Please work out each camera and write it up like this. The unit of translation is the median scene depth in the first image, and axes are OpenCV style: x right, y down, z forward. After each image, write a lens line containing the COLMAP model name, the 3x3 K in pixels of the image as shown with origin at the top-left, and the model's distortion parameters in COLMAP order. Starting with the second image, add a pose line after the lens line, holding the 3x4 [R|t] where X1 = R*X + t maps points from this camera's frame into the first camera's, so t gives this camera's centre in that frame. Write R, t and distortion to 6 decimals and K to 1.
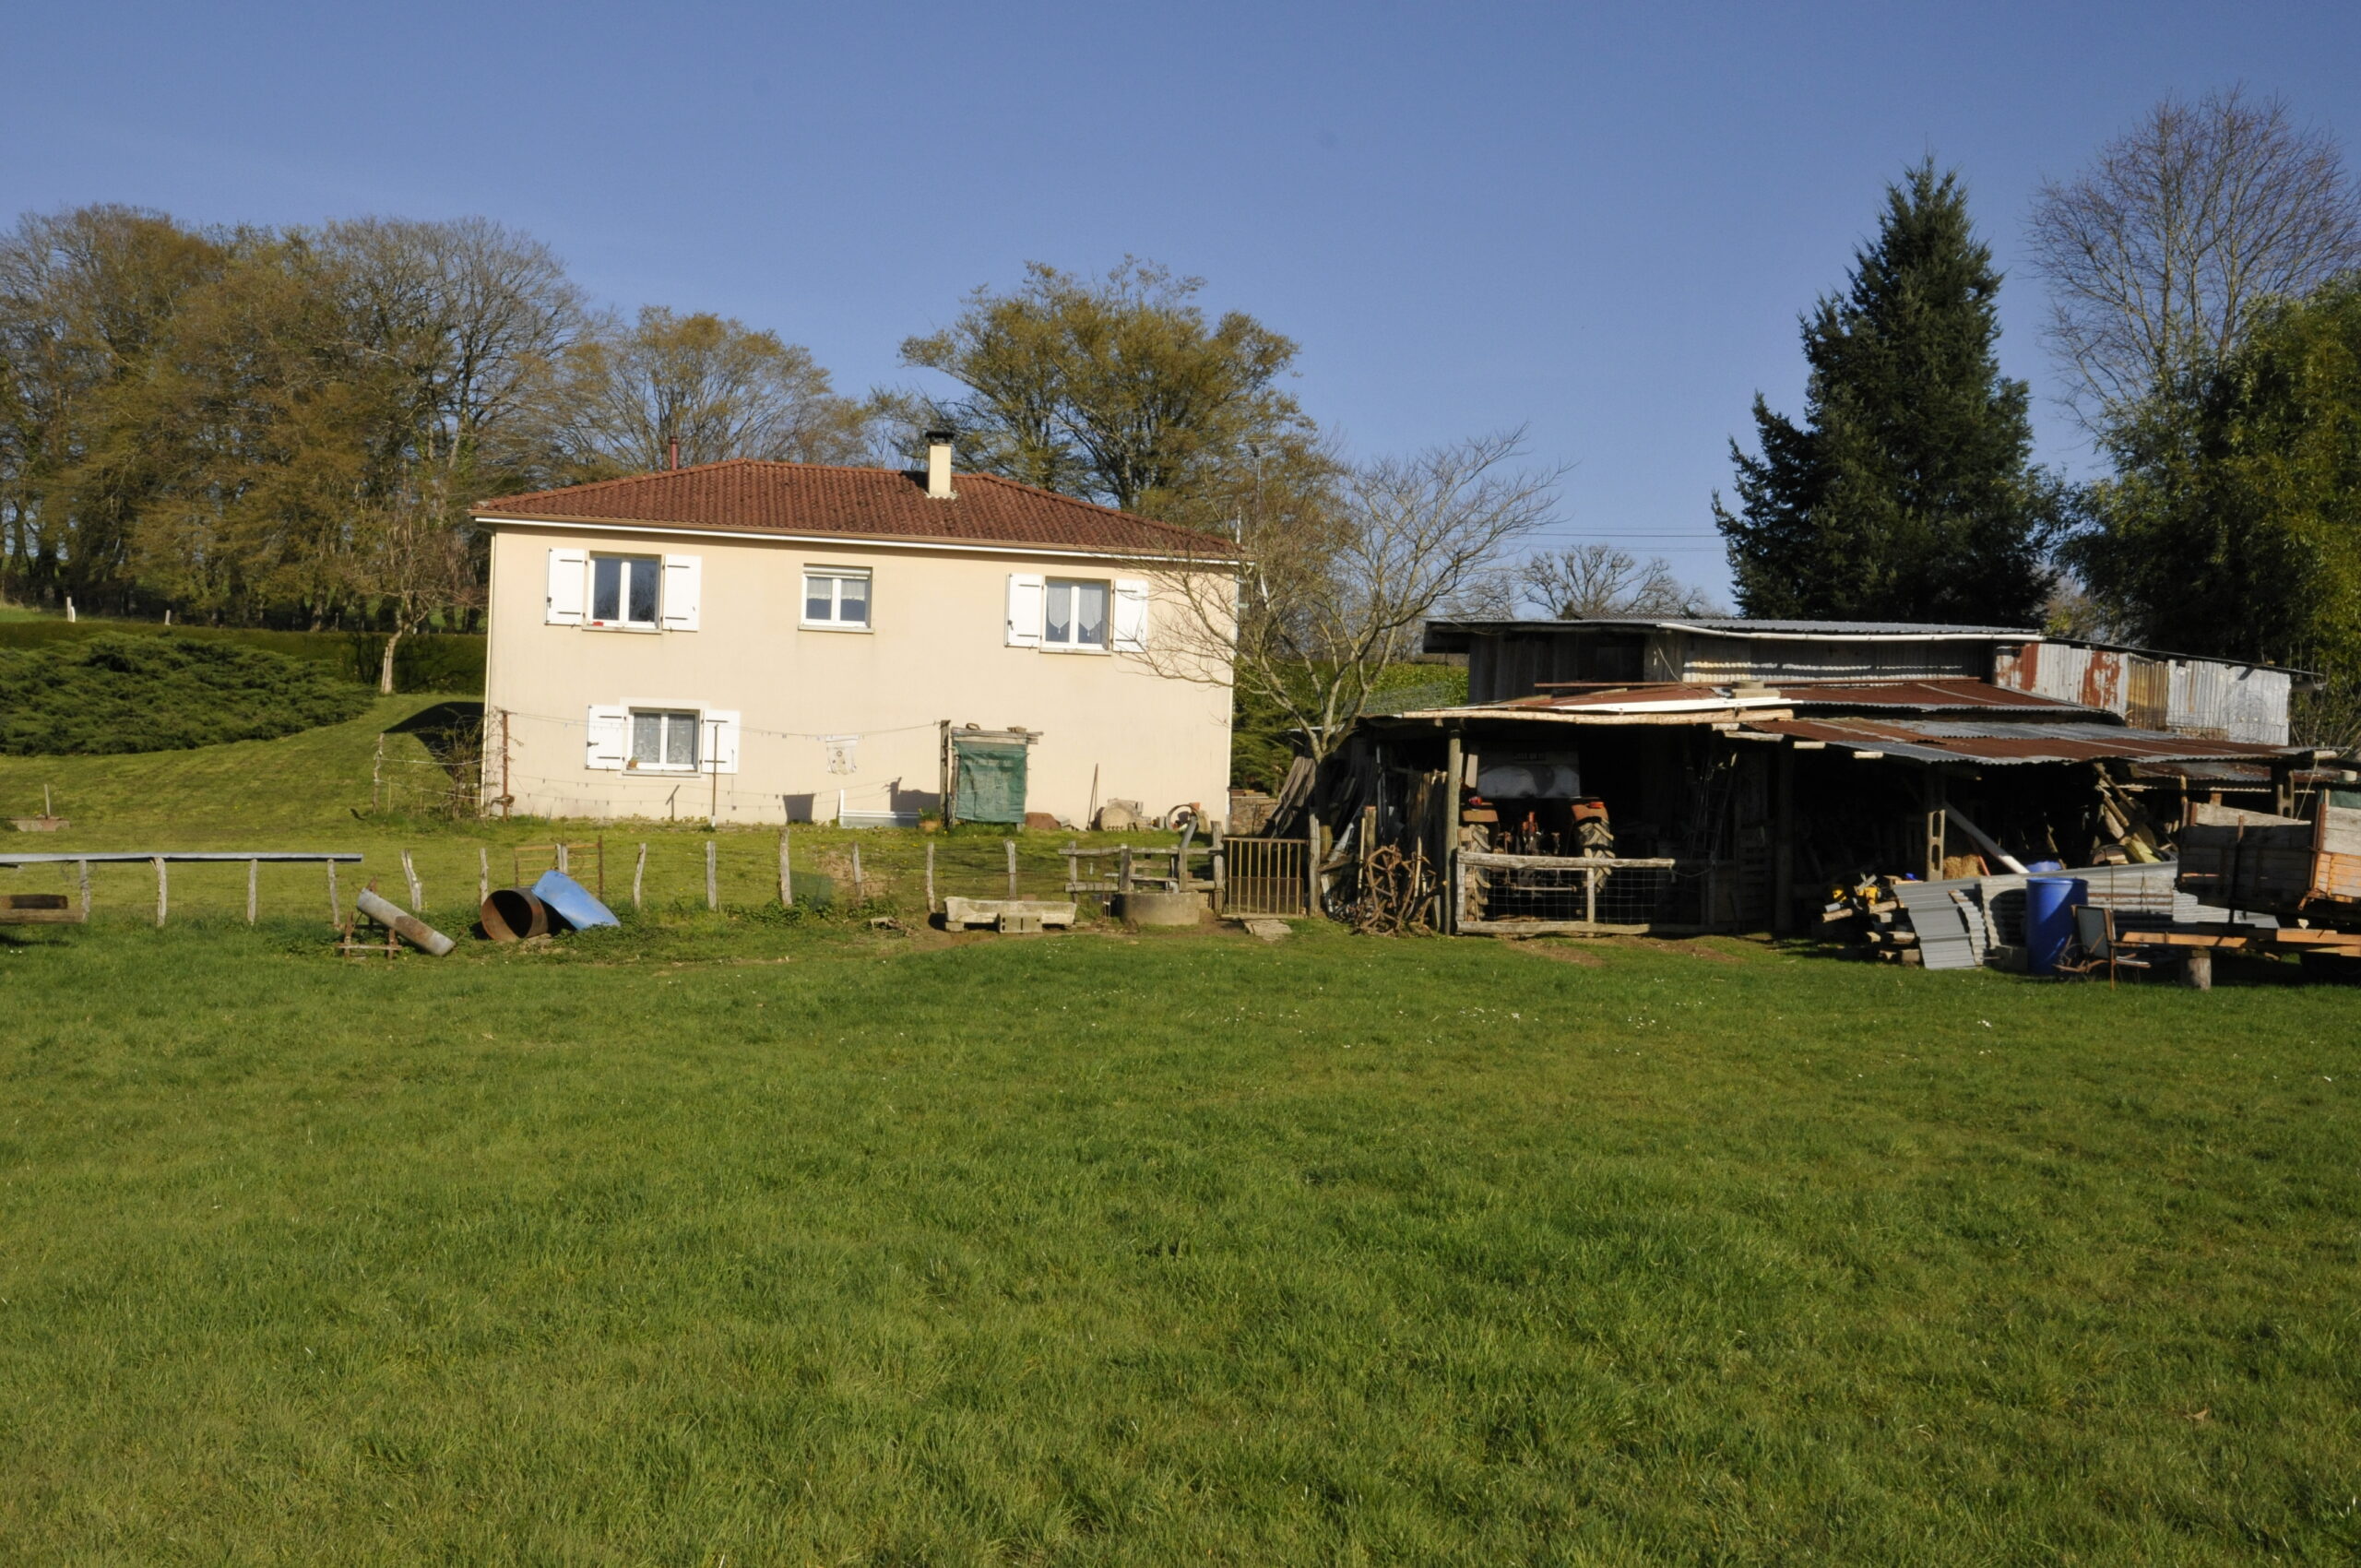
lens RADIAL K [[2348.2, 0, 1191.0], [0, 2348.2, 759.0], [0, 0, 1]] dist [0.056812, 0.000000]
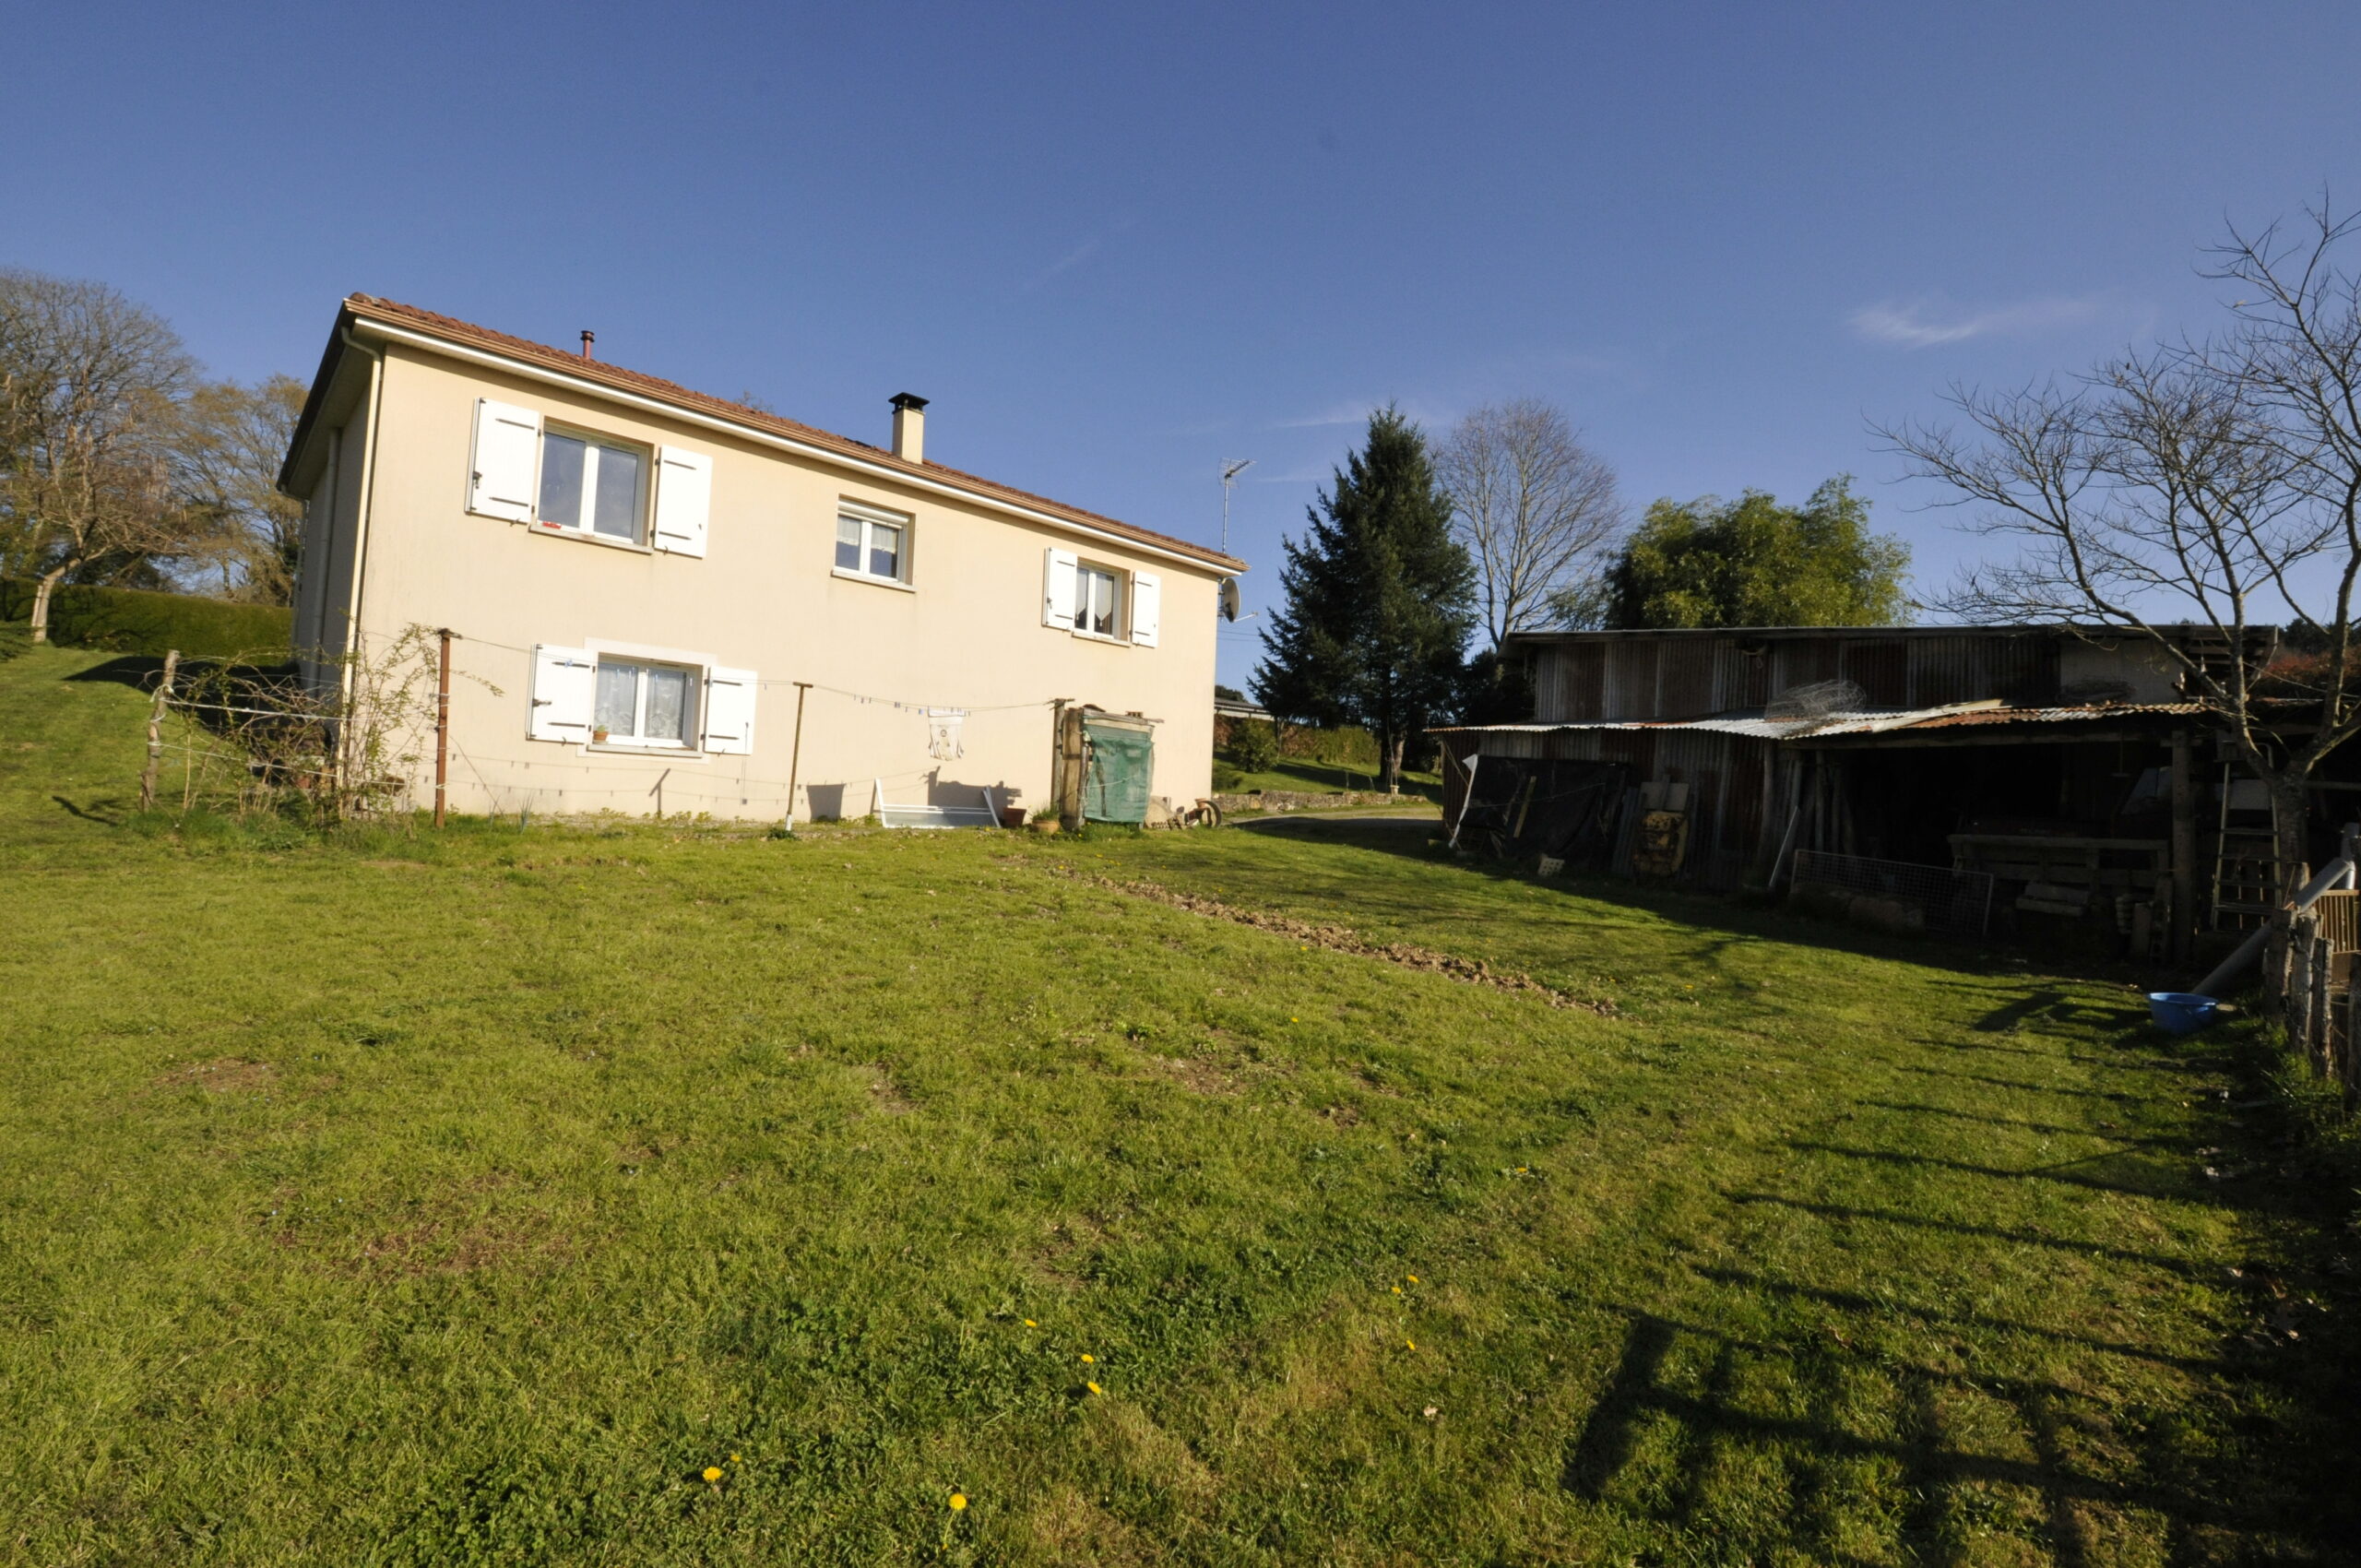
lens RADIAL K [[1033.0, 0, 1192.4], [0, 1033.0, 764.8], [0, 0, 1]] dist [-0.011804, -0.003271]
pose [[0.838296, 0.030301, 0.544373, -0.254180], [-0.028441, 0.999525, -0.011839, 0.009259], [-0.544473, -0.005558, 0.838760, 0.647746]]
